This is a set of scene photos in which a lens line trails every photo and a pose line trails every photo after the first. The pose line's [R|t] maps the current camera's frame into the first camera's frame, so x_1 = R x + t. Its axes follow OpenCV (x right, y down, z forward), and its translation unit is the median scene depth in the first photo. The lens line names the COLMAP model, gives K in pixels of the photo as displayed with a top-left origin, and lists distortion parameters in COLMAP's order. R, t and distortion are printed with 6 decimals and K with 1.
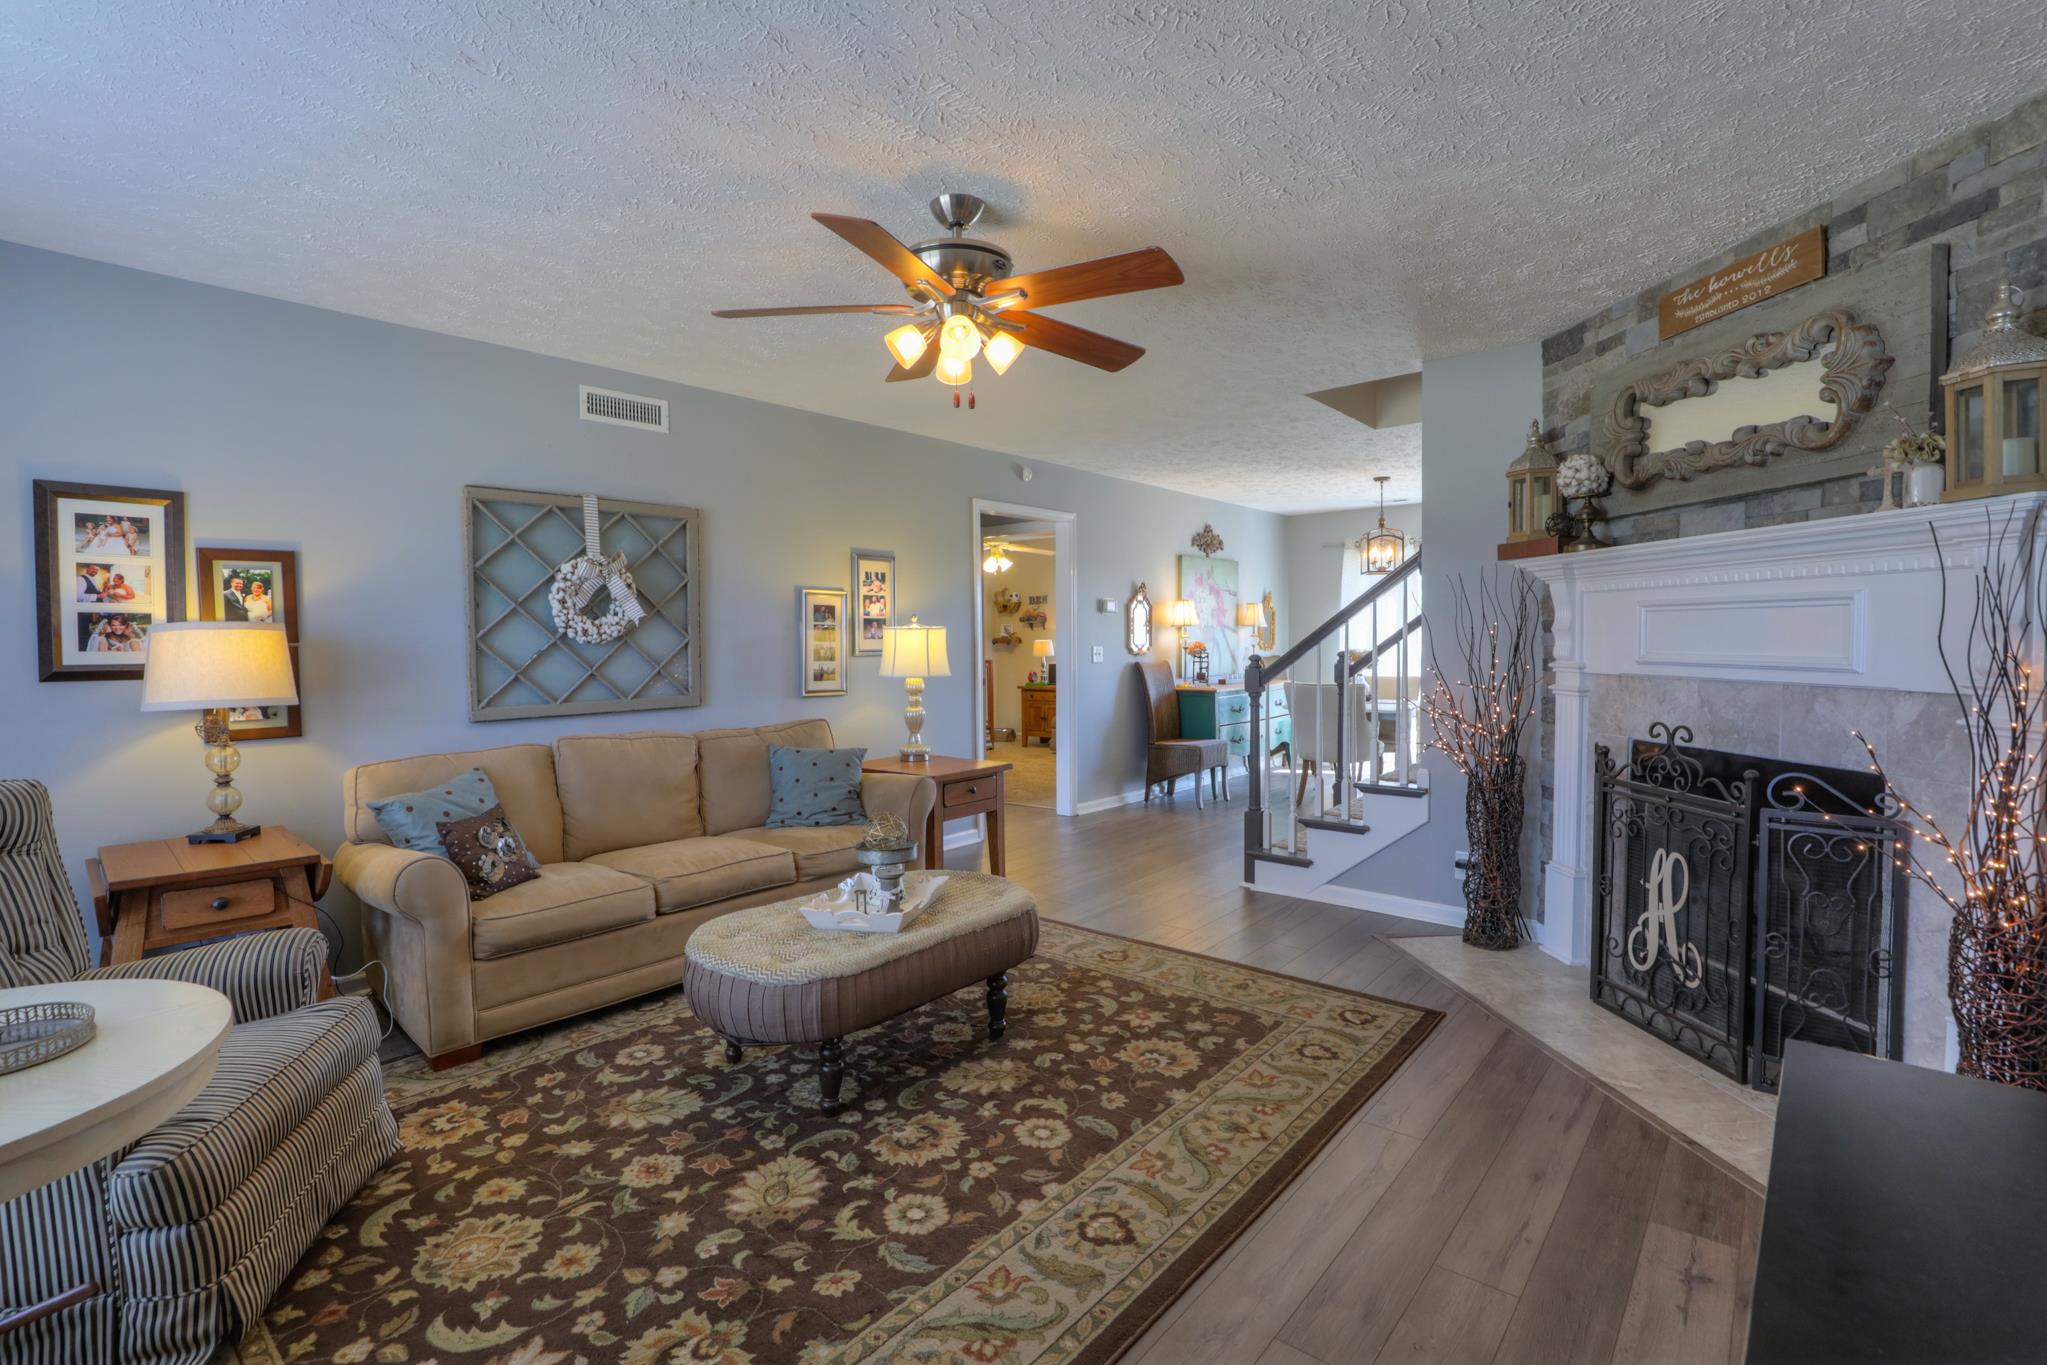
lens RADIAL K [[935.4, 0, 1010.6], [0, 935.4, 661.9], [0, 0, 1]] dist [-0.029948, 0.000889]
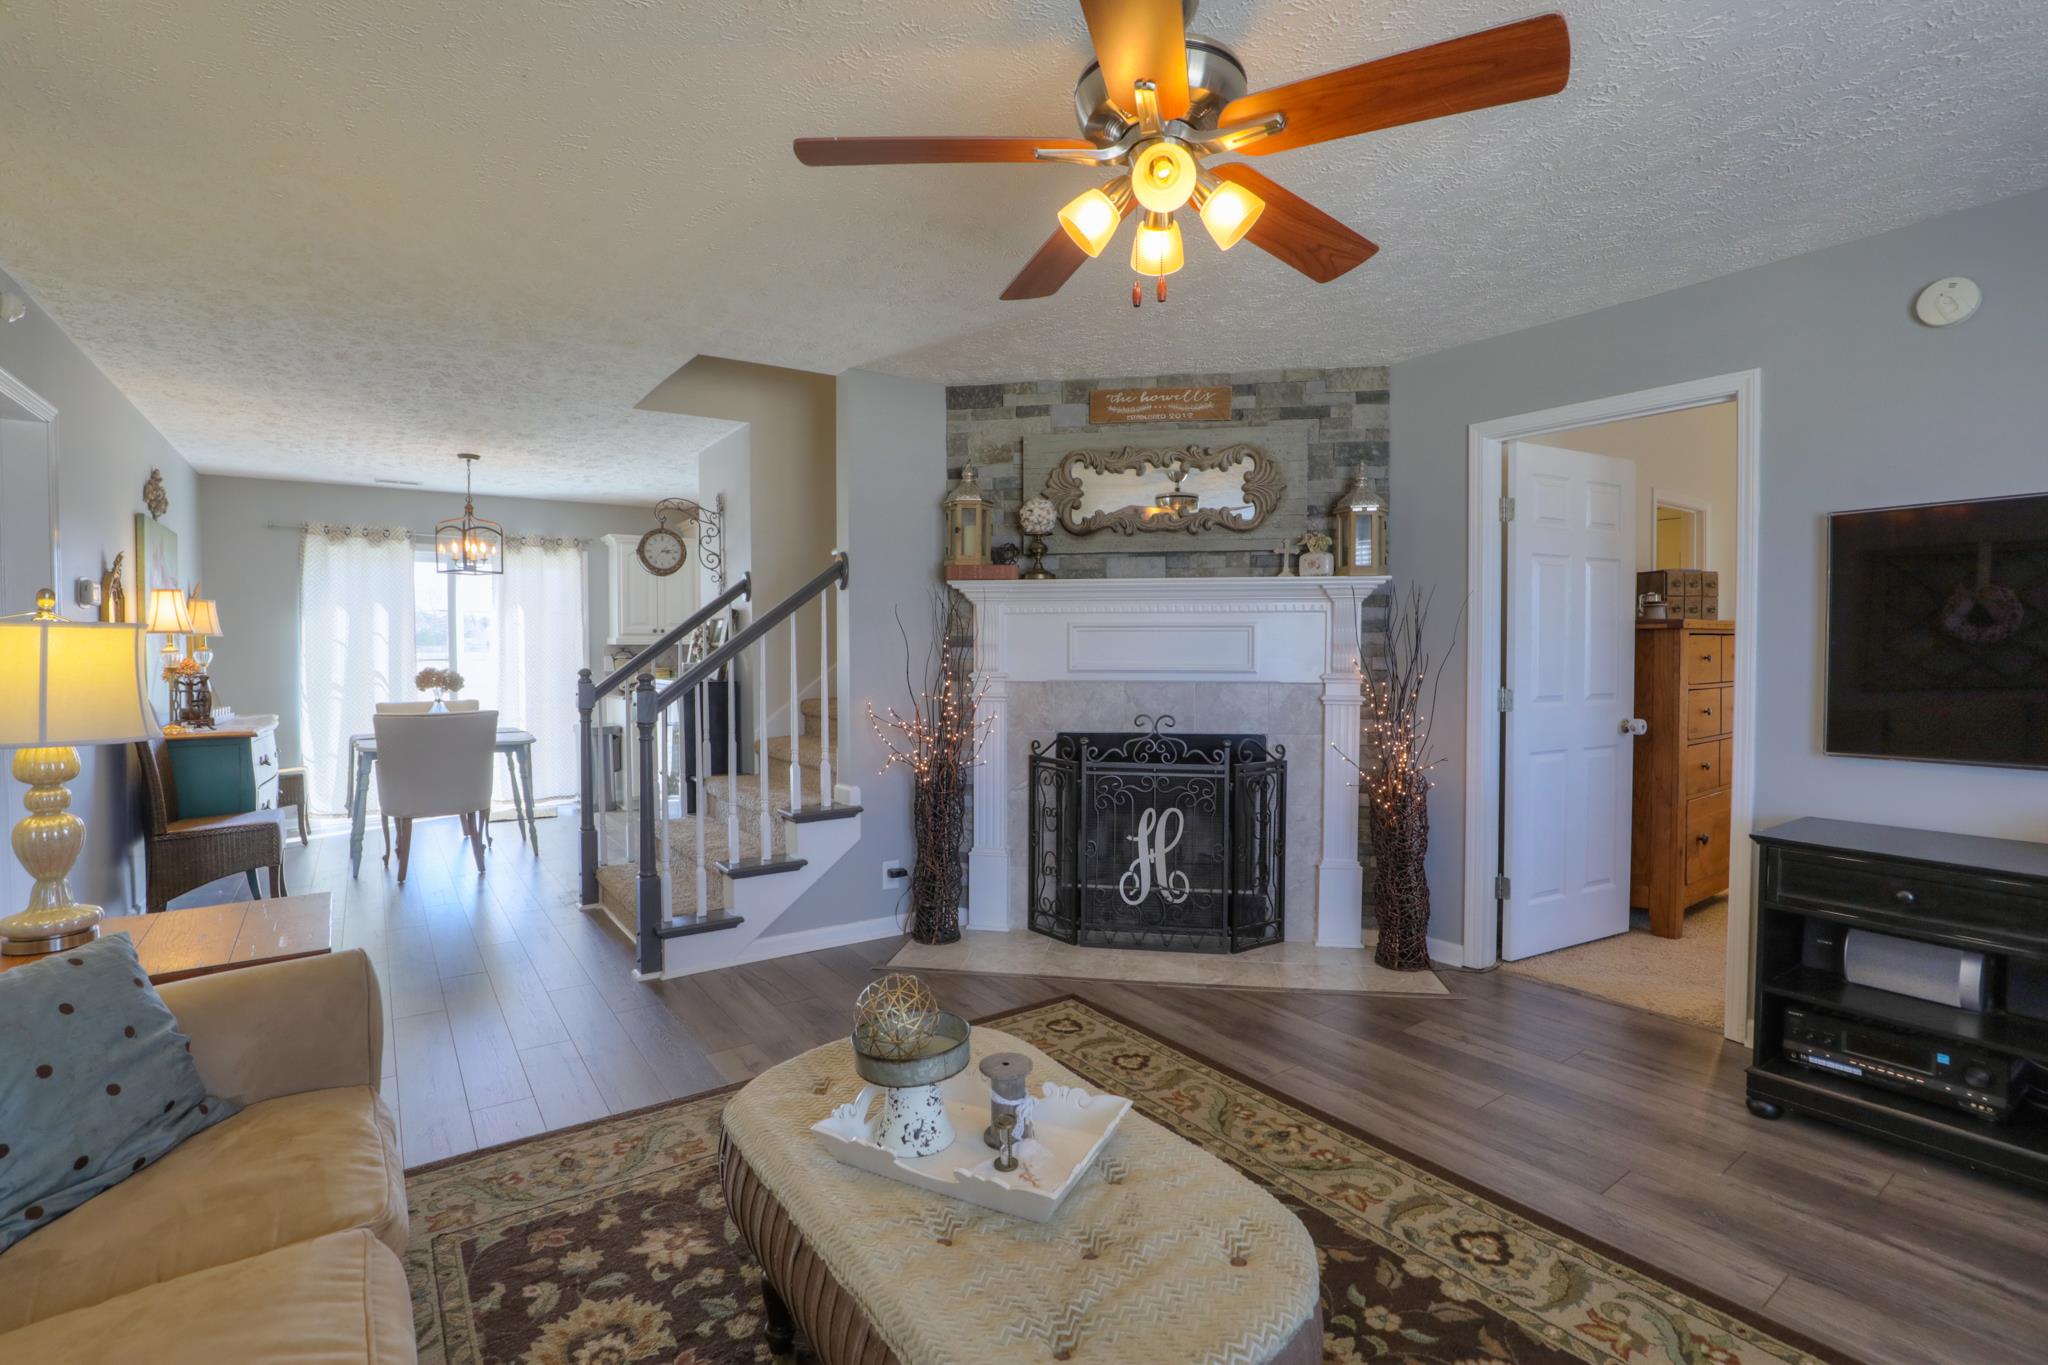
lens RADIAL K [[938.9, 0, 1021.4], [0, 938.9, 670.9], [0, 0, 1]] dist [-0.038224, 0.007367]
pose [[0.240780, -0.017126, 0.970429, -0.597247], [0.025103, 0.999620, 0.011413, -0.016490], [-0.970255, 0.021613, 0.241119, 0.764127]]
